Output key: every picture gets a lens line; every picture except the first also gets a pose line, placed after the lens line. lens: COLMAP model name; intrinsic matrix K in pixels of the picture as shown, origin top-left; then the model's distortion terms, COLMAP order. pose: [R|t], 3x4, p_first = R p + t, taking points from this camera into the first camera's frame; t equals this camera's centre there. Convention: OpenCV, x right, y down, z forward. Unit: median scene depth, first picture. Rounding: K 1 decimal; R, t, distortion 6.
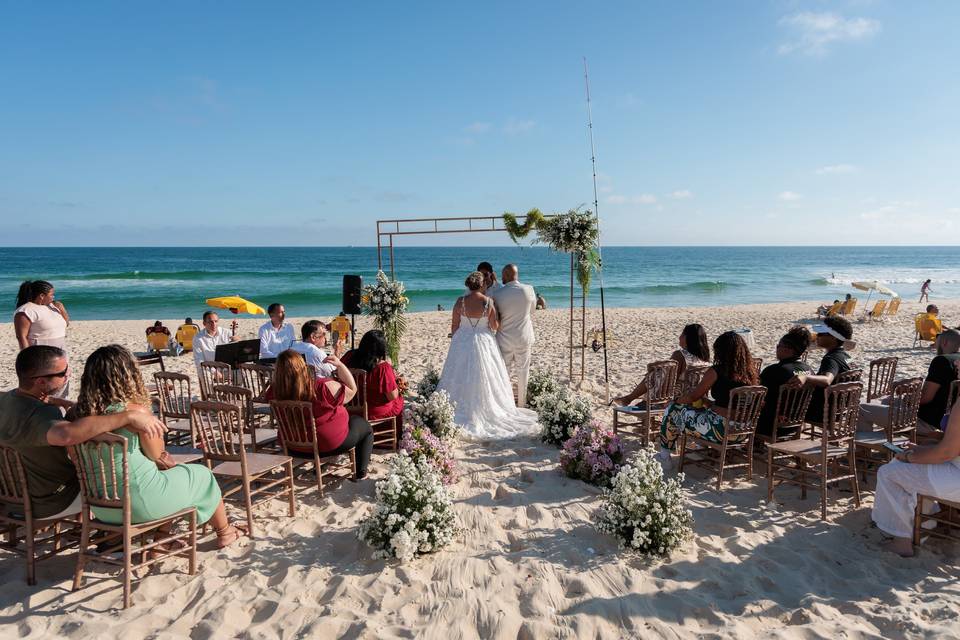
lens RADIAL K [[653.8, 0, 480.0], [0, 653.8, 320.0], [0, 0, 1]] dist [0.013125, 0.003743]
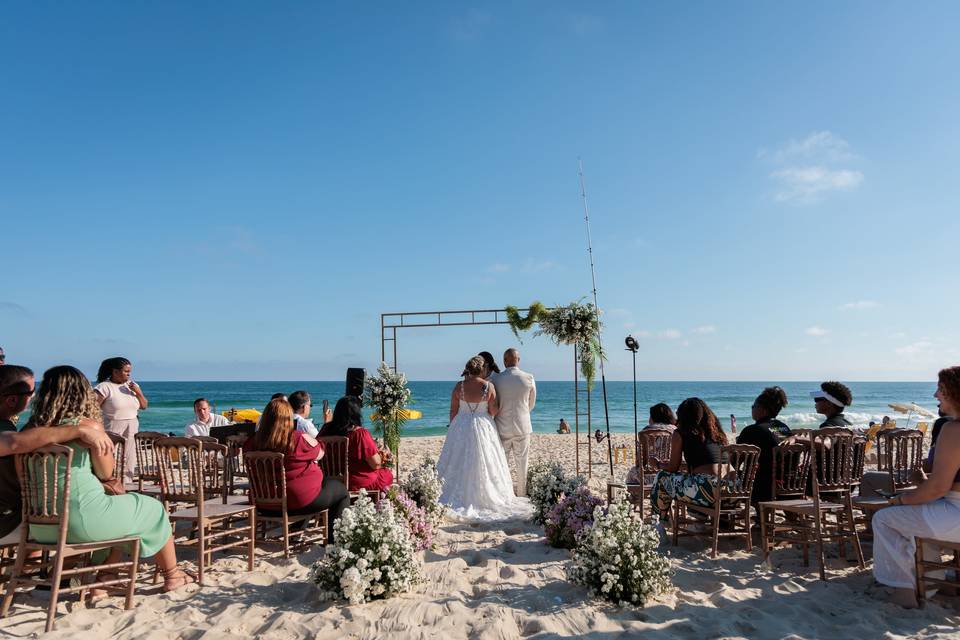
lens RADIAL K [[659.4, 0, 480.0], [0, 659.4, 320.0], [0, 0, 1]] dist [0.009344, 0.004877]
pose [[0.998820, -0.003205, -0.048451, 0.105389], [-0.006907, 0.978297, -0.207094, 0.160962], [0.048063, 0.207185, 0.977120, 0.009523]]
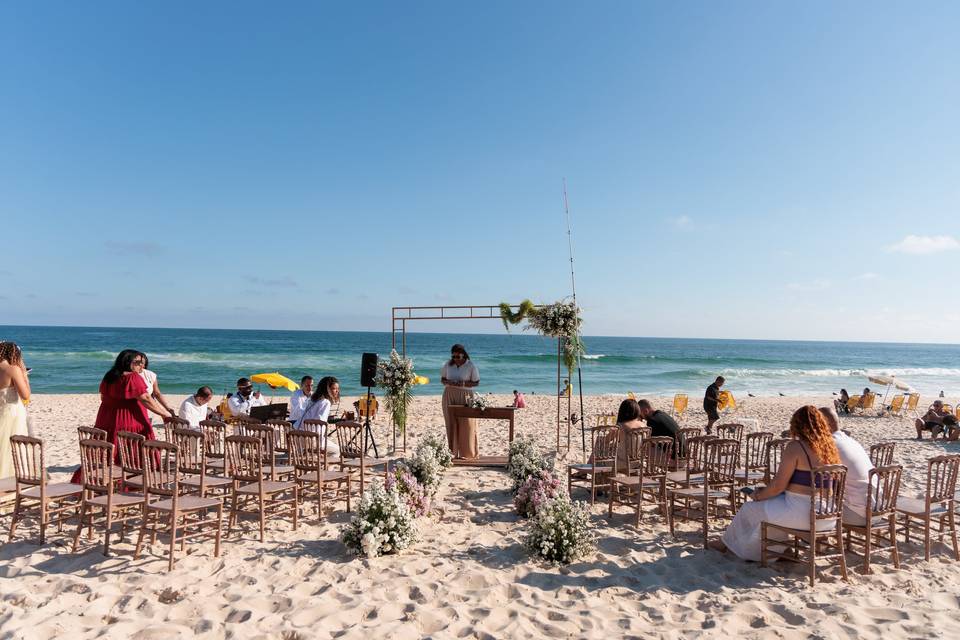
lens RADIAL K [[659.4, 0, 480.0], [0, 659.4, 320.0], [0, 0, 1]] dist [0.009344, 0.004877]
pose [[0.997669, 0.020531, -0.065074, 0.180676], [-0.029053, 0.990710, -0.132849, 0.056282], [0.061742, 0.134430, 0.988998, -0.379979]]
